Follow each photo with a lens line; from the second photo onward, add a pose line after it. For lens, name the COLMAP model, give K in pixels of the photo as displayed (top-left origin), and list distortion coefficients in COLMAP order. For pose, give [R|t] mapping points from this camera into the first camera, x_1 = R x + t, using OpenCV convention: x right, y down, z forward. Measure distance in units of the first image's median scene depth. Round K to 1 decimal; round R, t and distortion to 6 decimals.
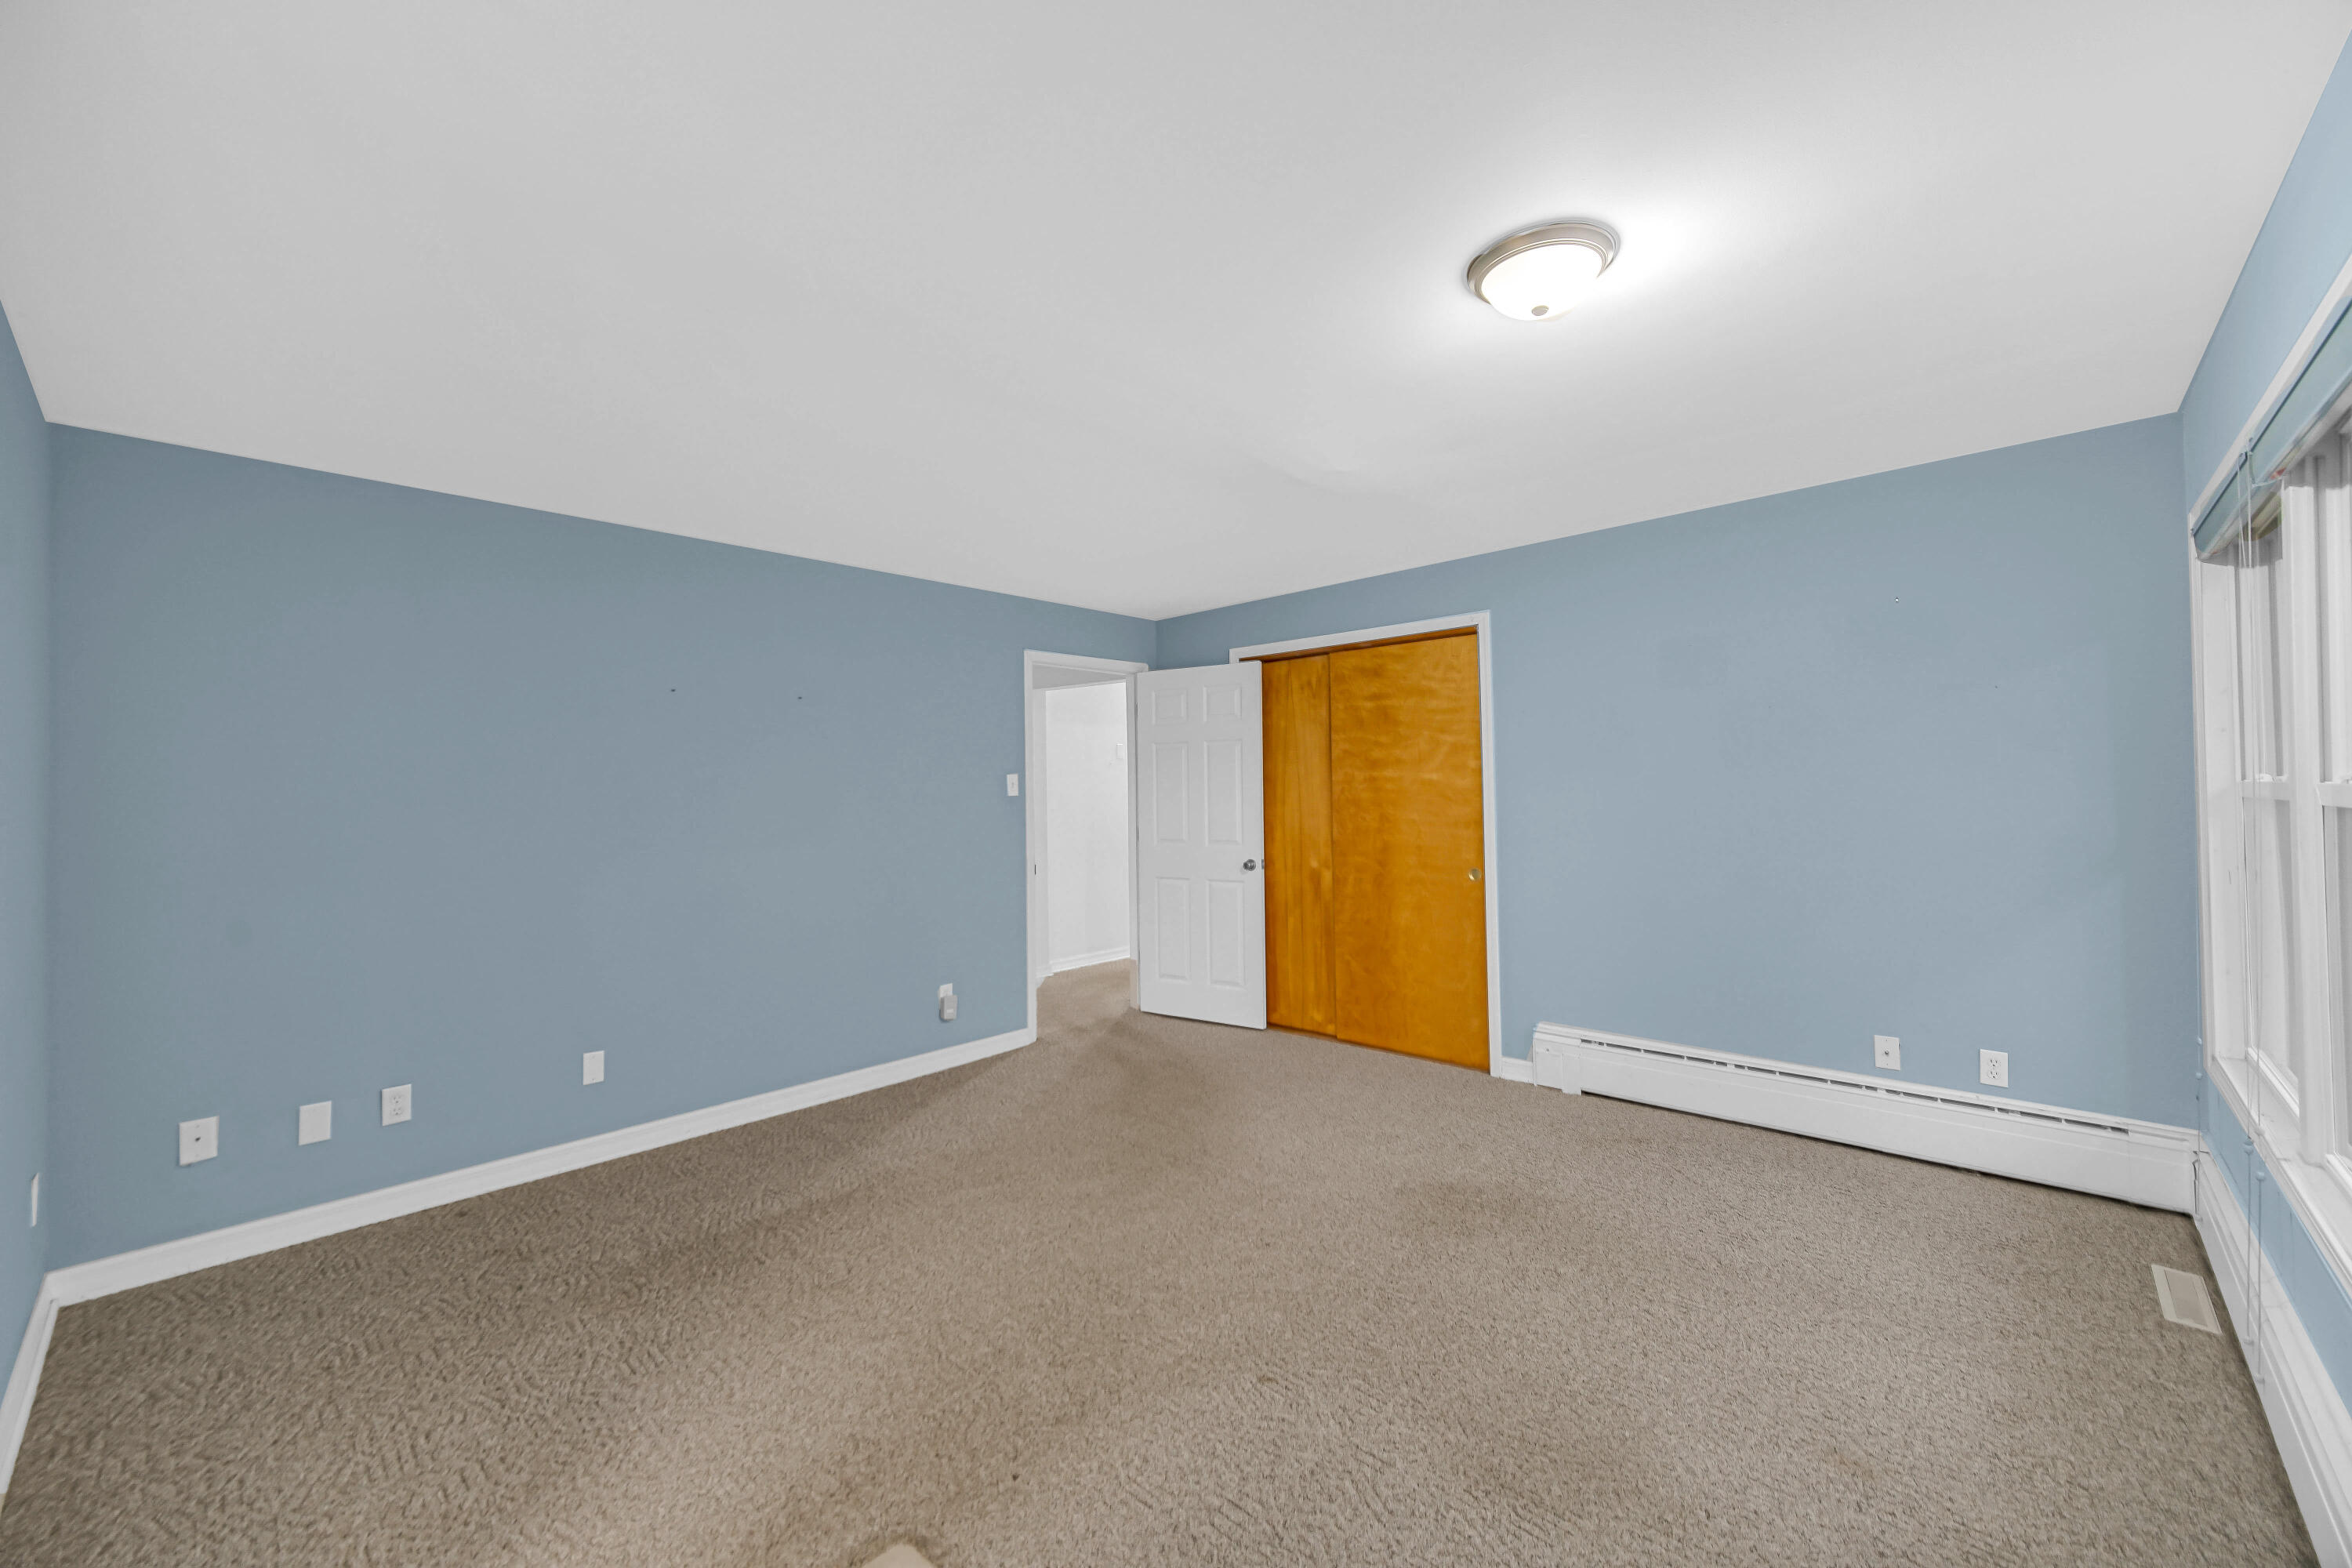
lens RADIAL K [[926.3, 0, 1162.2], [0, 926.3, 780.7], [0, 0, 1]] dist [0.001302, 0.000081]
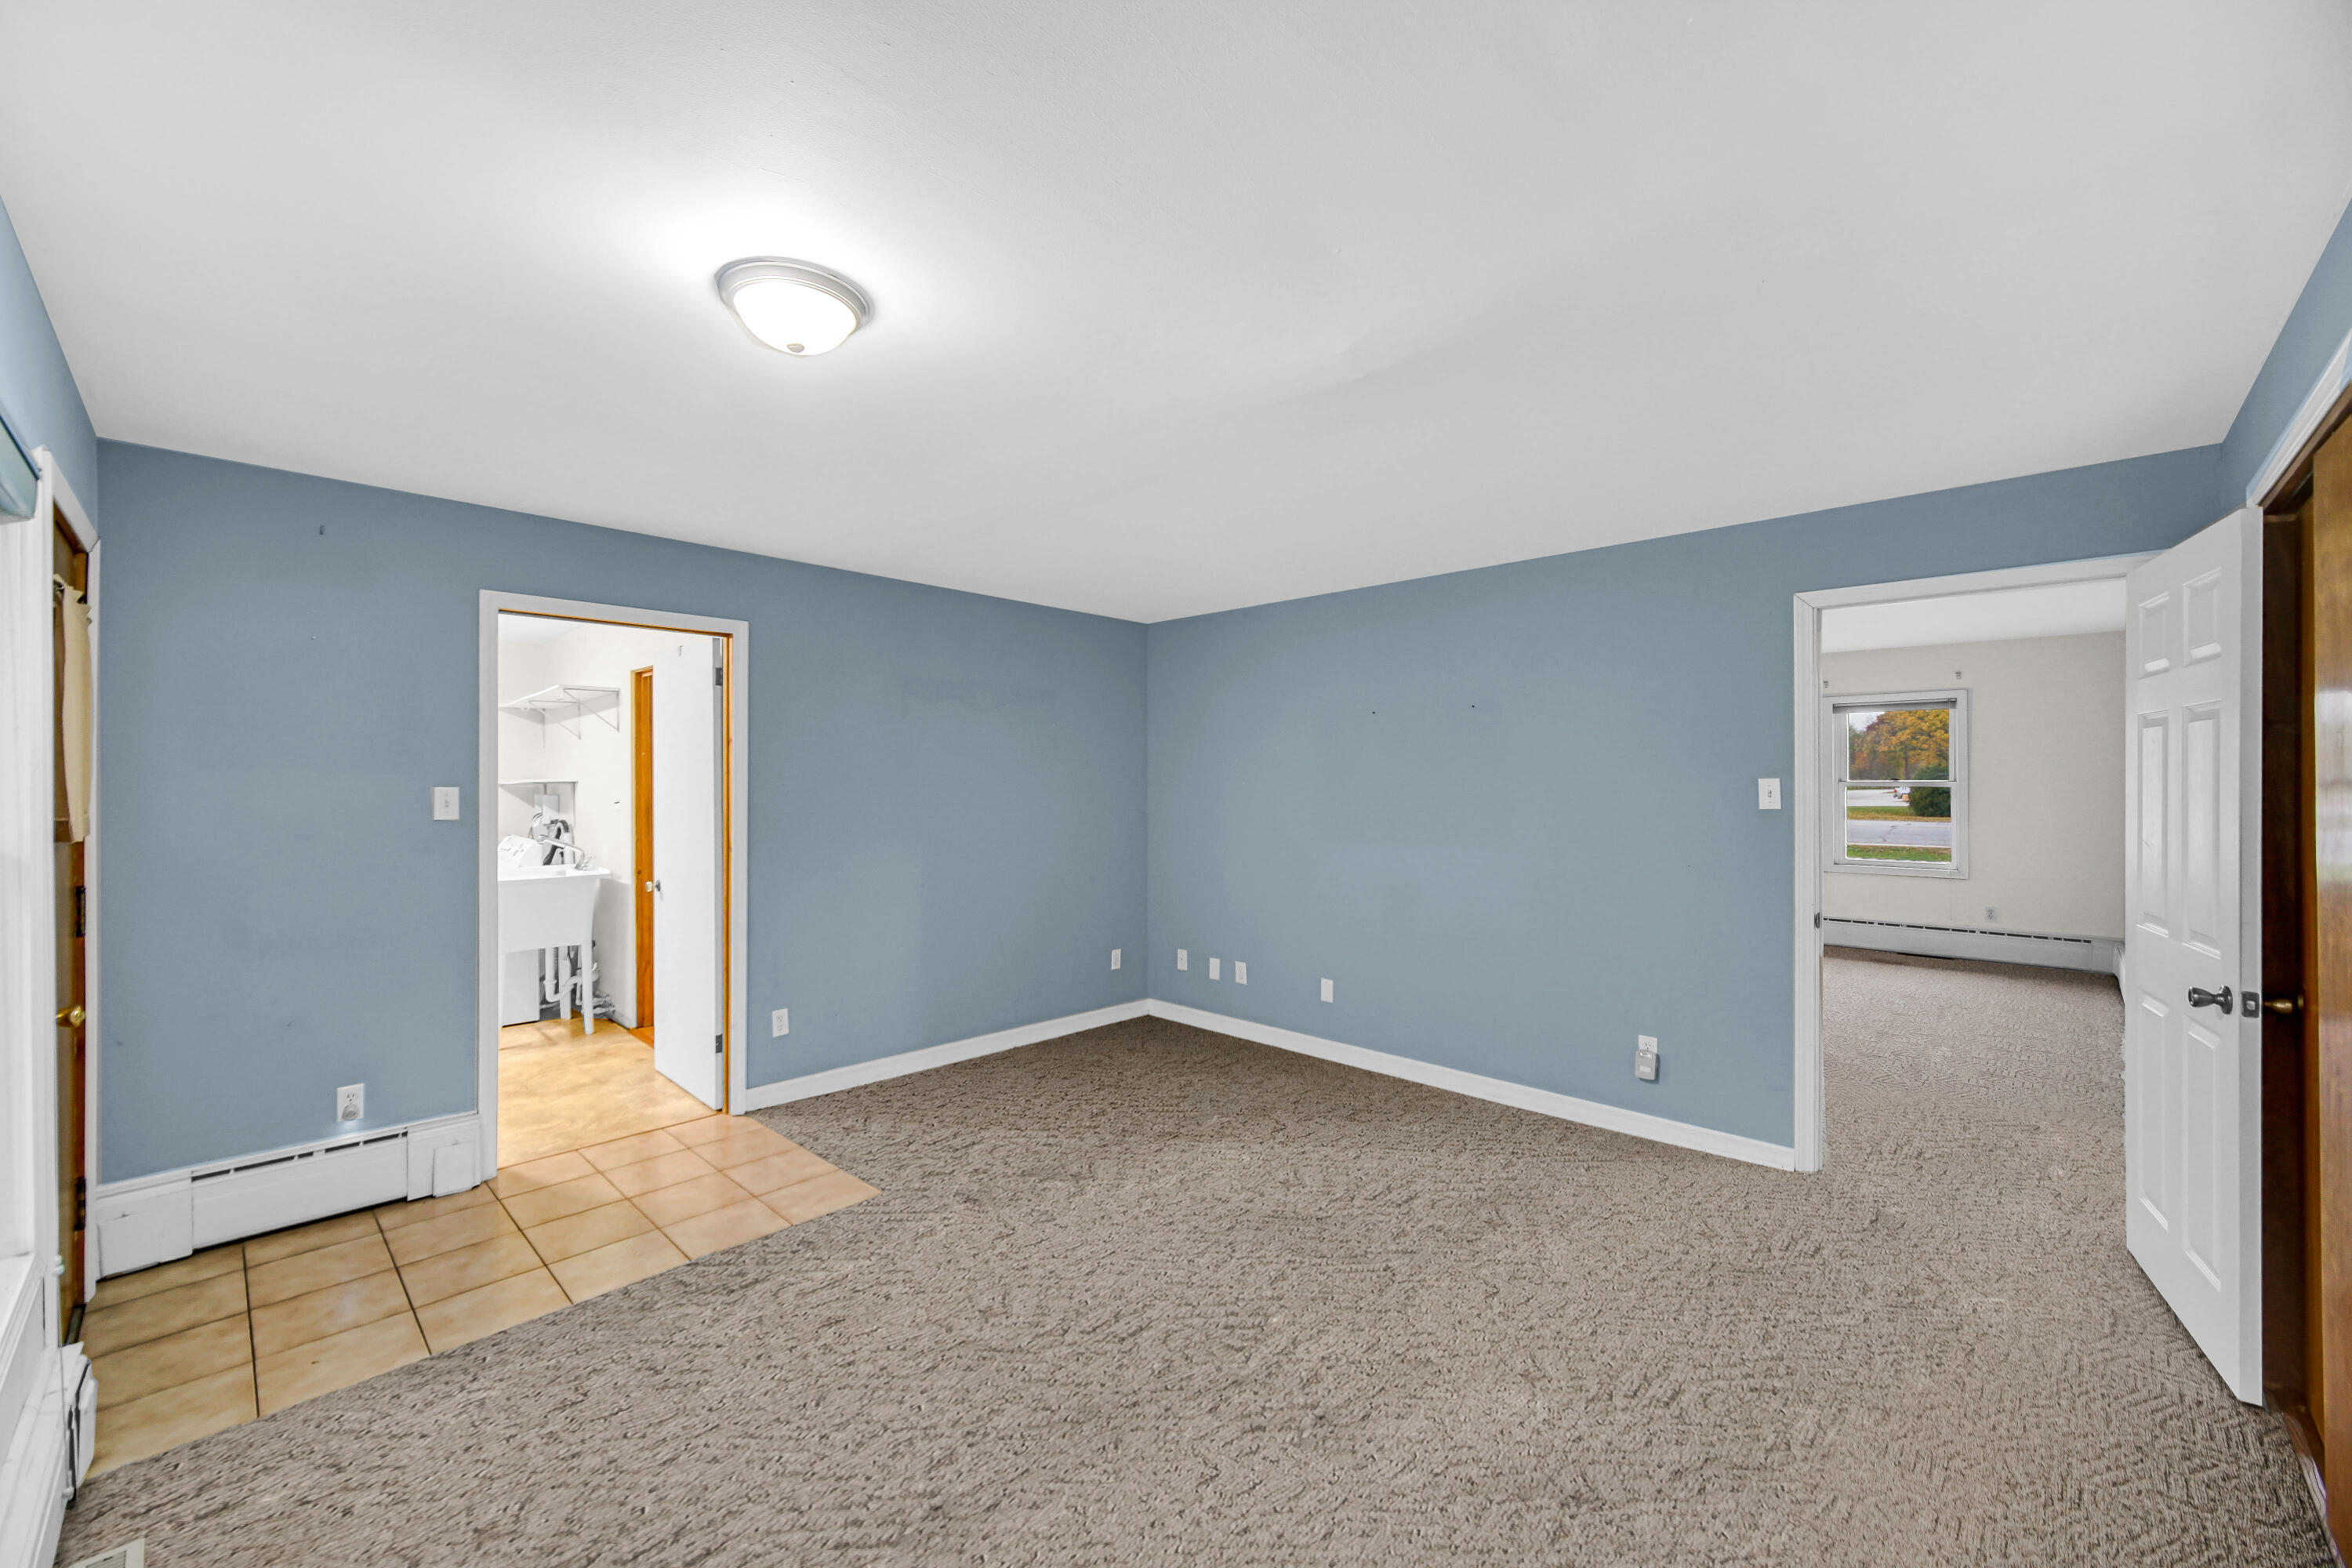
lens RADIAL K [[926.3, 0, 1162.2], [0, 926.3, 780.7], [0, 0, 1]] dist [0.001302, 0.000081]
pose [[-0.010130, 0.025244, -0.999630, 0.579440], [0.019846, 0.999489, 0.025039, -0.033754], [0.999752, -0.019585, -0.010626, 0.580068]]
